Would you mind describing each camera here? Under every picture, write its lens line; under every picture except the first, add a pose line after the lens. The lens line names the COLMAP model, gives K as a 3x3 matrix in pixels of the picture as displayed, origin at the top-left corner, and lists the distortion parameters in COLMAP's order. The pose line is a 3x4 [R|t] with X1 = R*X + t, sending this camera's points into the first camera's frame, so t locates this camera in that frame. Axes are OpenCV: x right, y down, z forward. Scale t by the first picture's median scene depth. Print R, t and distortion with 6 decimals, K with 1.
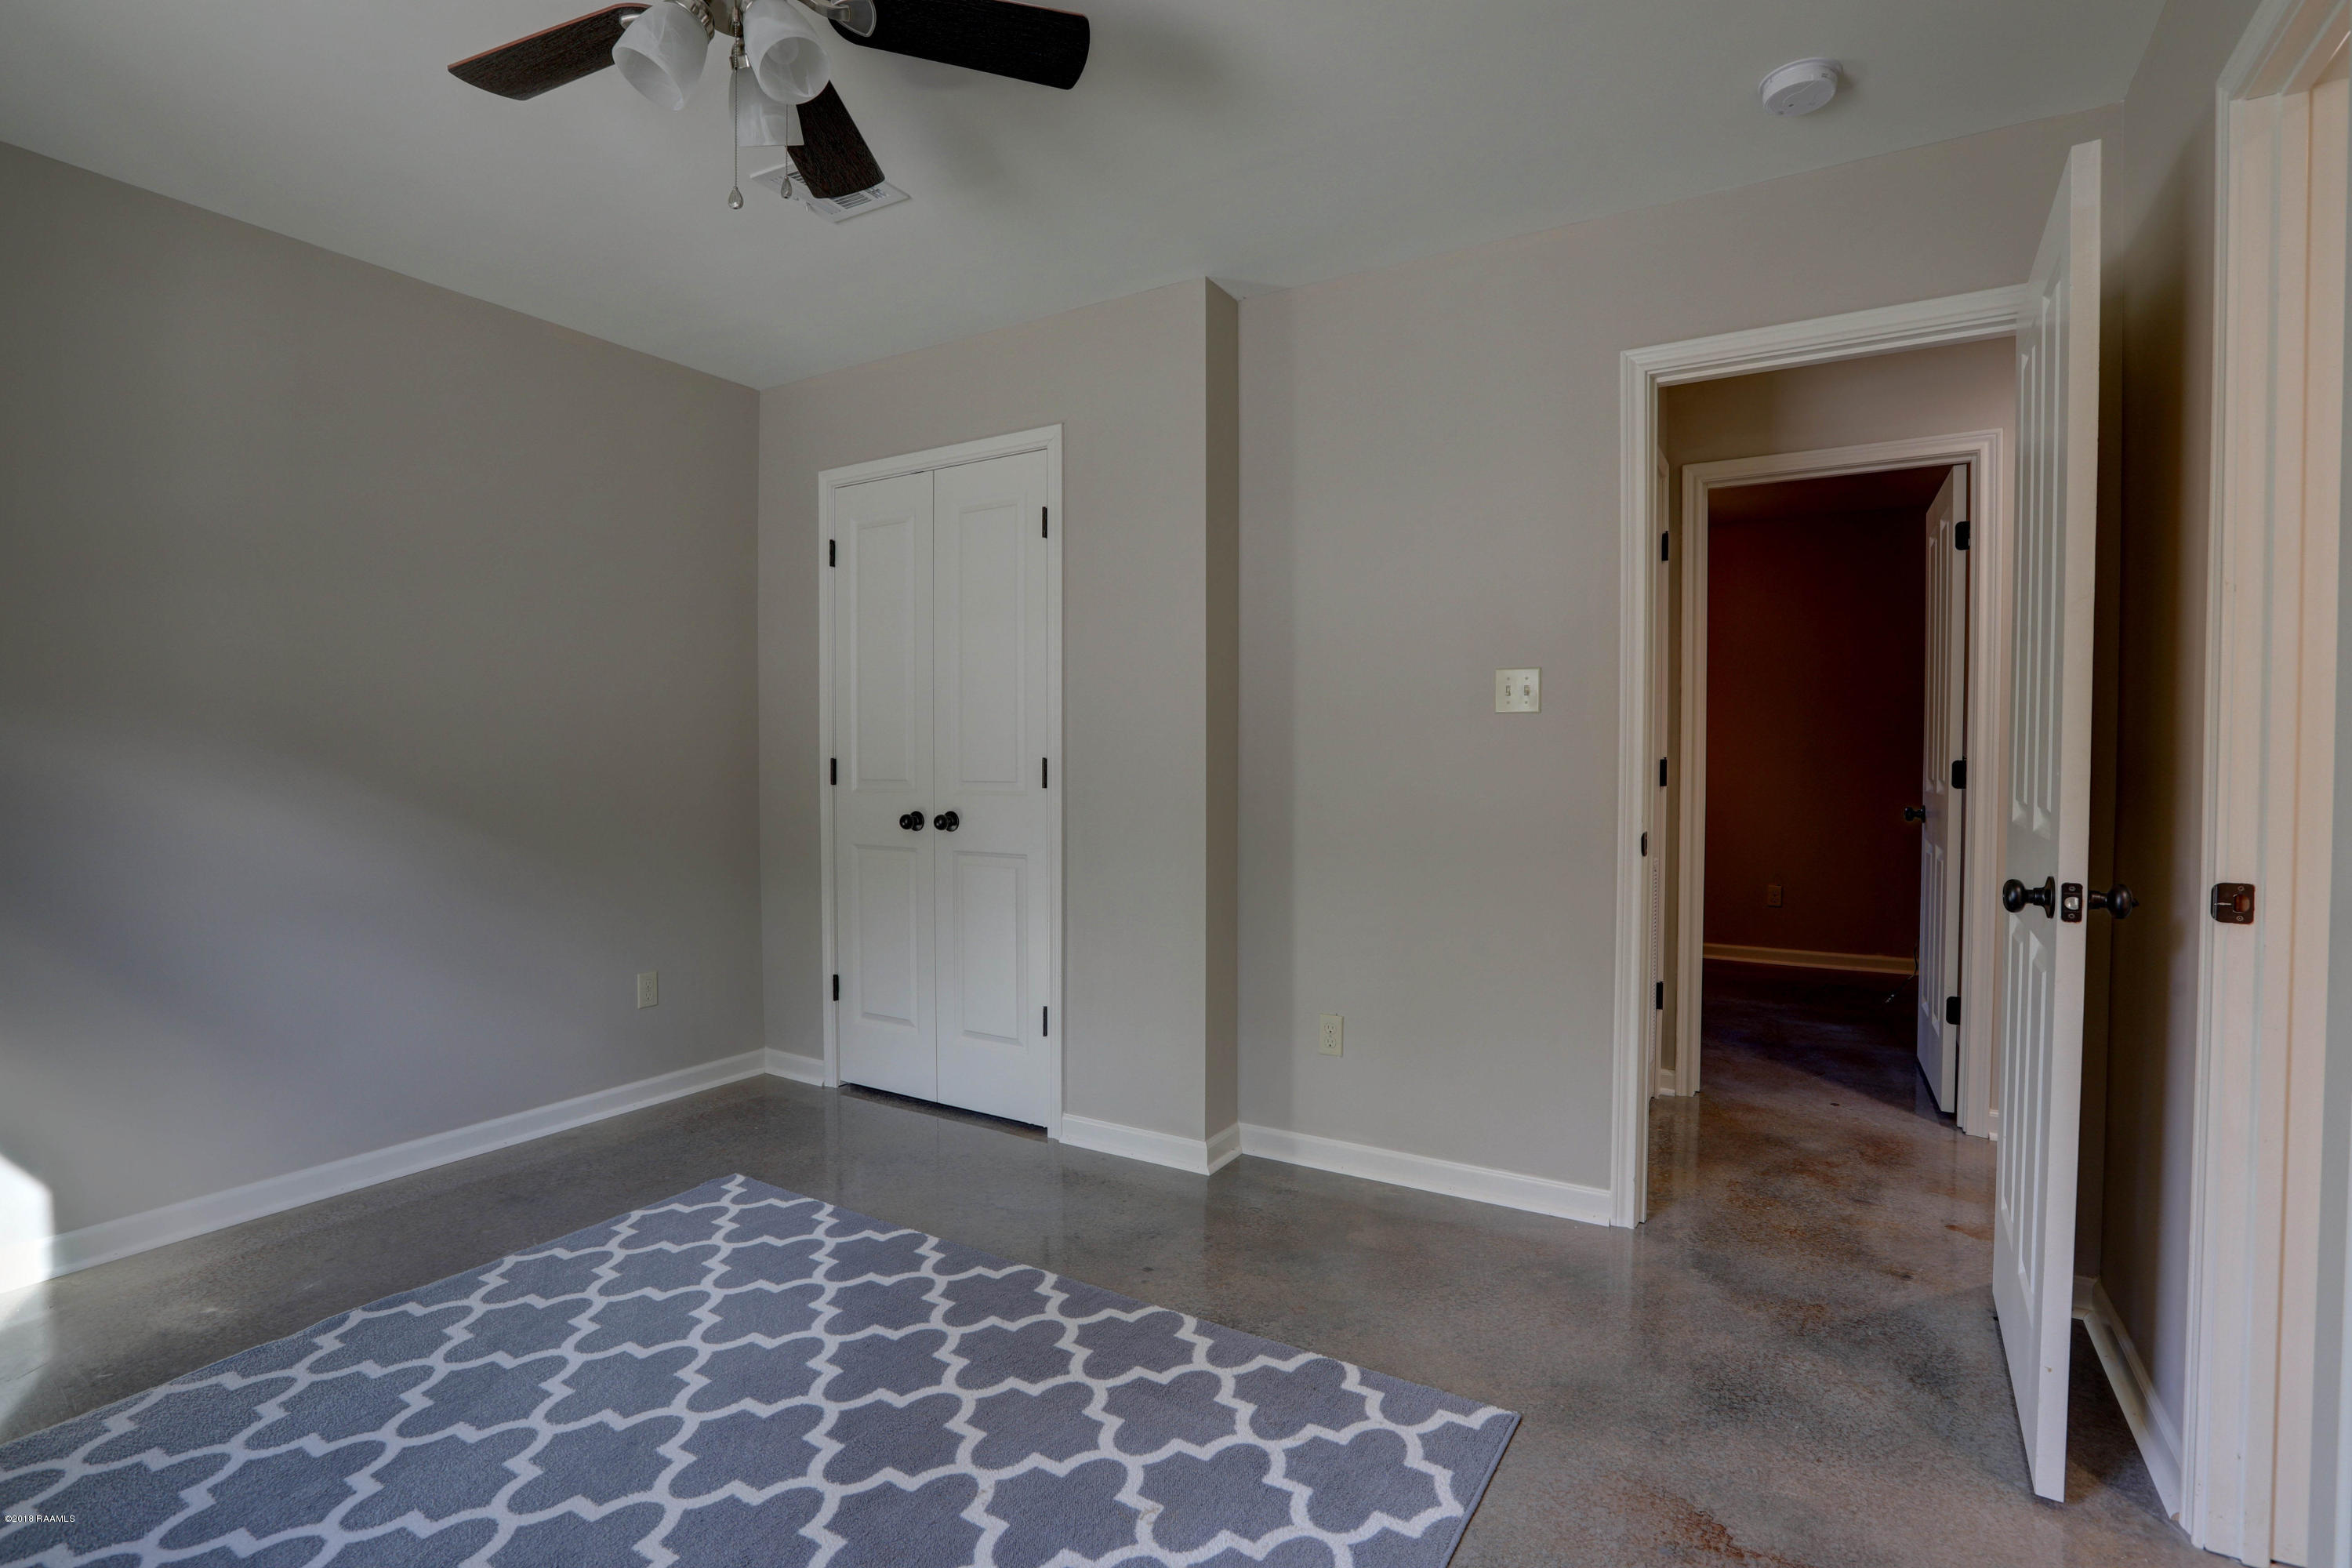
lens RADIAL K [[1139.9, 0, 1172.5], [0, 1139.9, 789.6], [0, 0, 1]] dist [-0.032488, 0.001484]
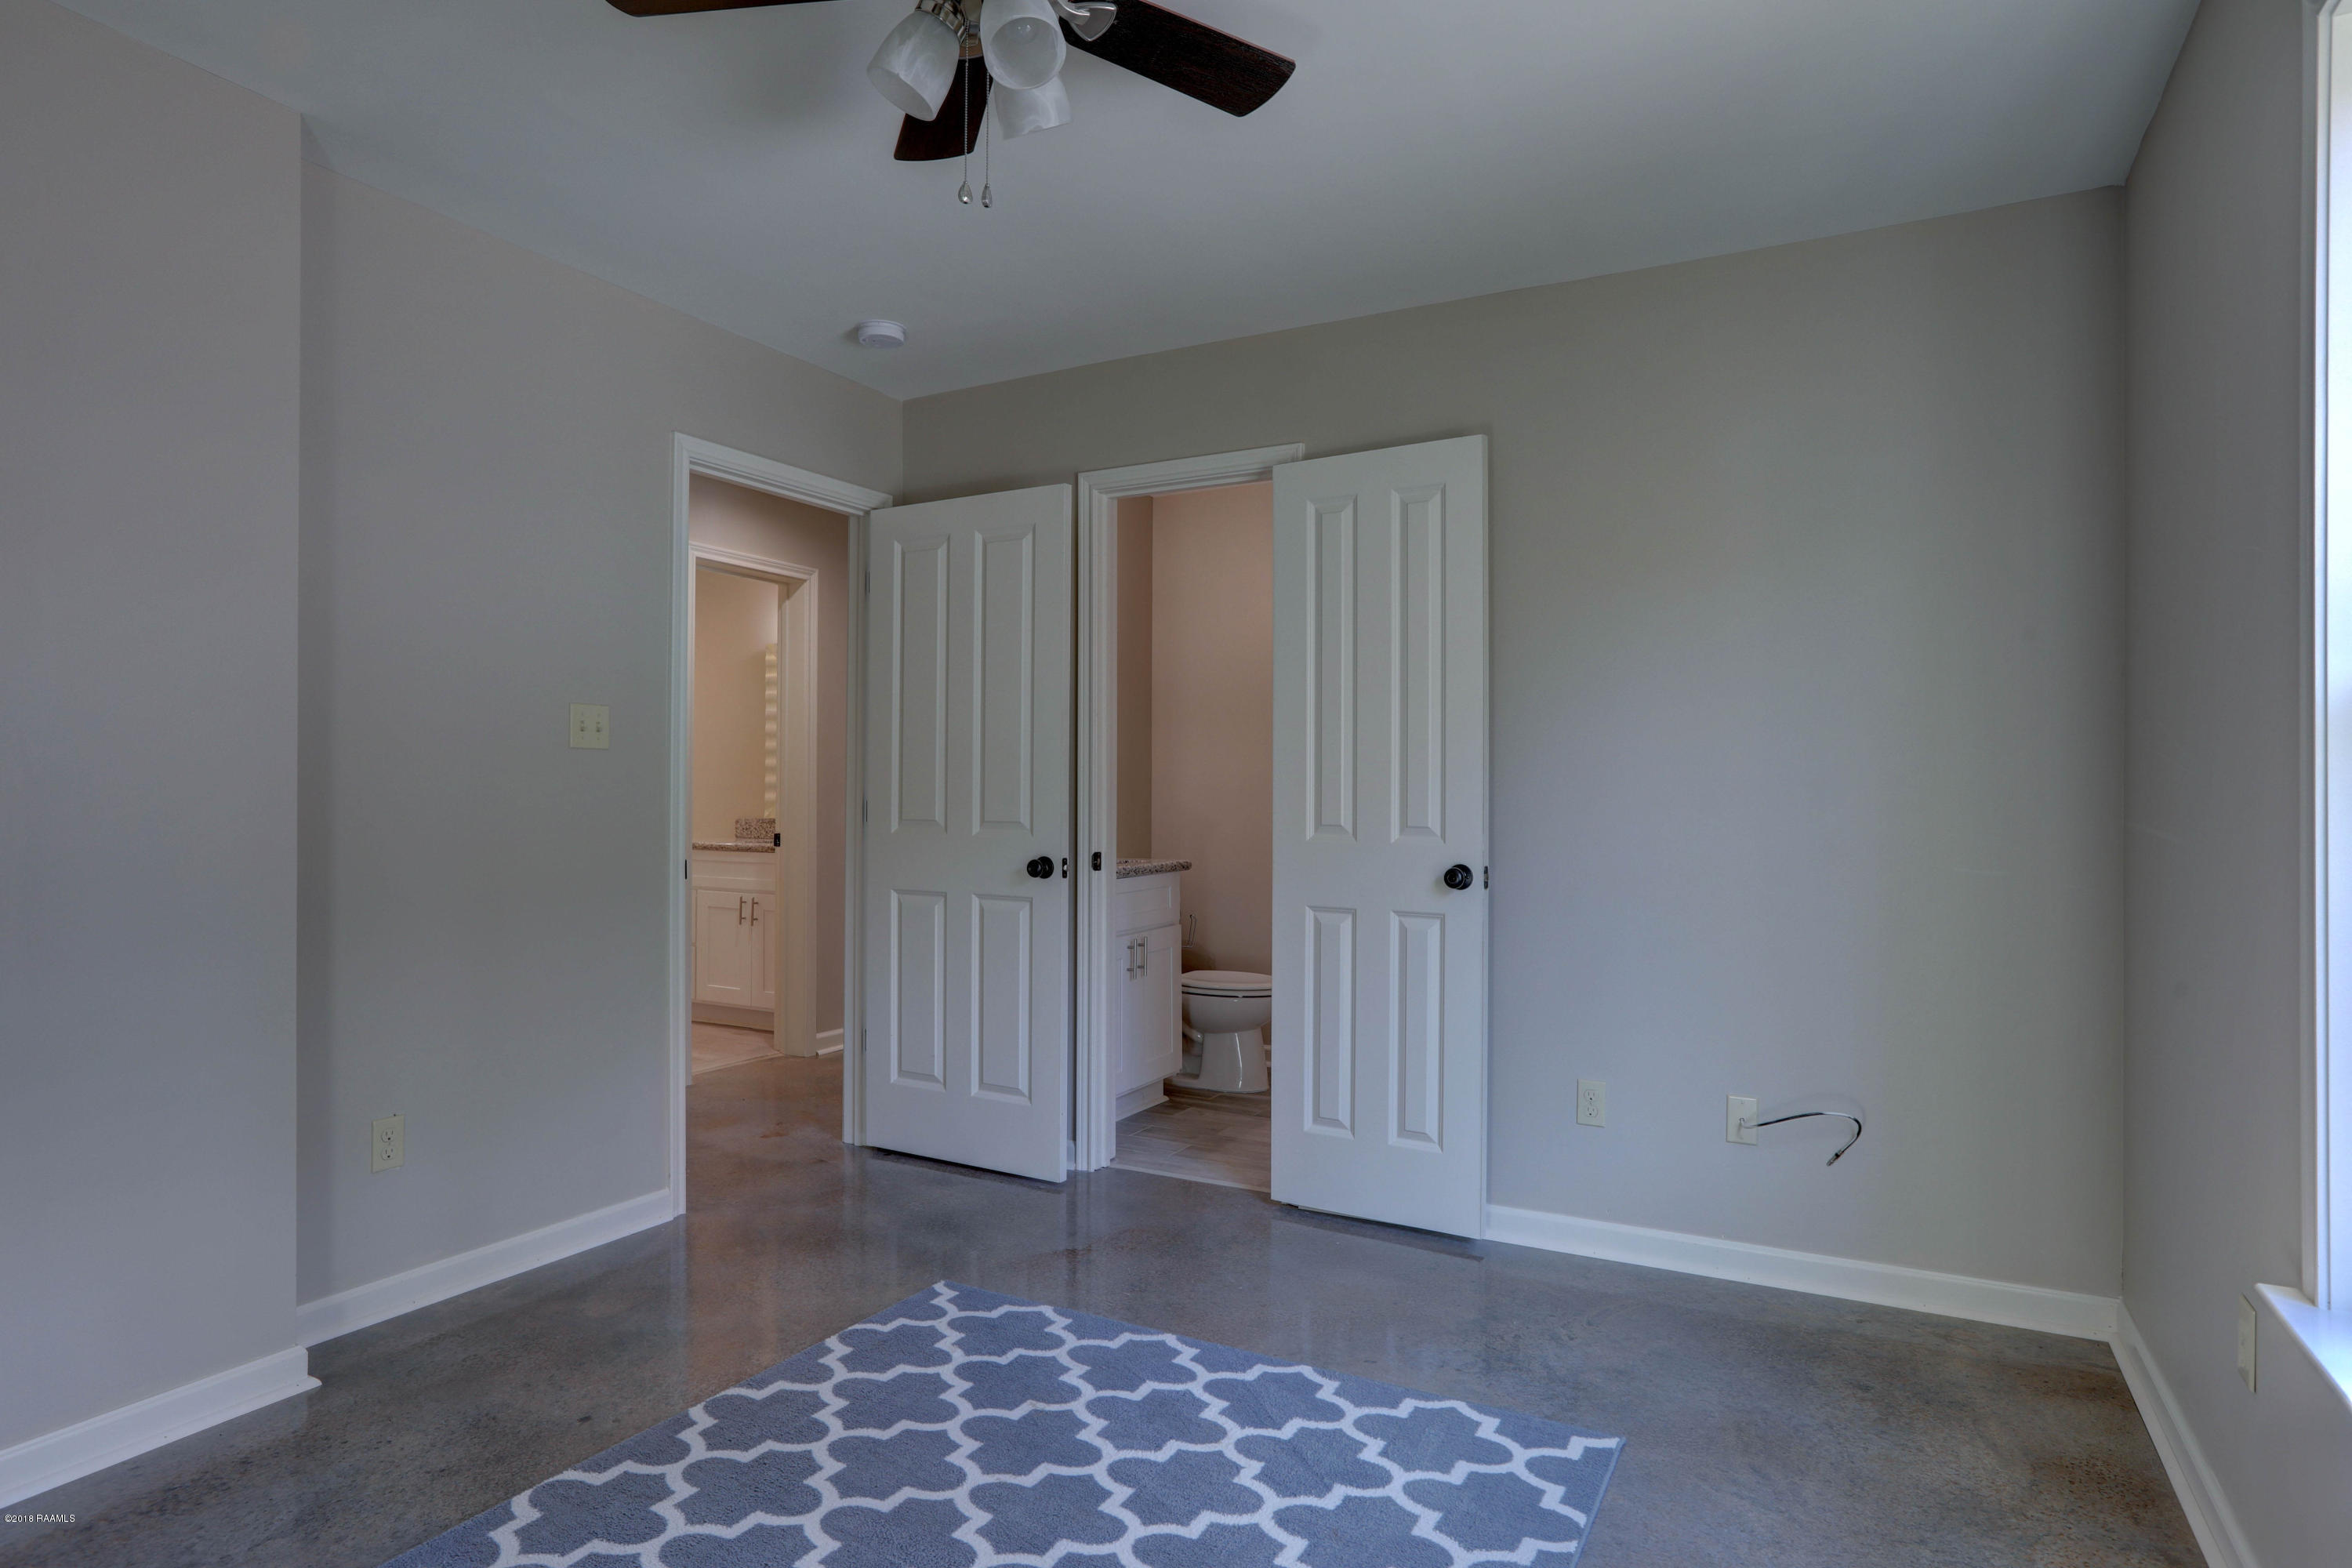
lens RADIAL K [[1266.5, 0, 1168.5], [0, 1266.5, 780.5], [0, 0, 1]] dist [-0.021906, -0.001230]
pose [[-0.027928, 0.001020, 0.999609, -1.165241], [0.033087, 0.999452, -0.000095, -0.040198], [-0.999062, 0.033071, -0.027946, 0.707984]]
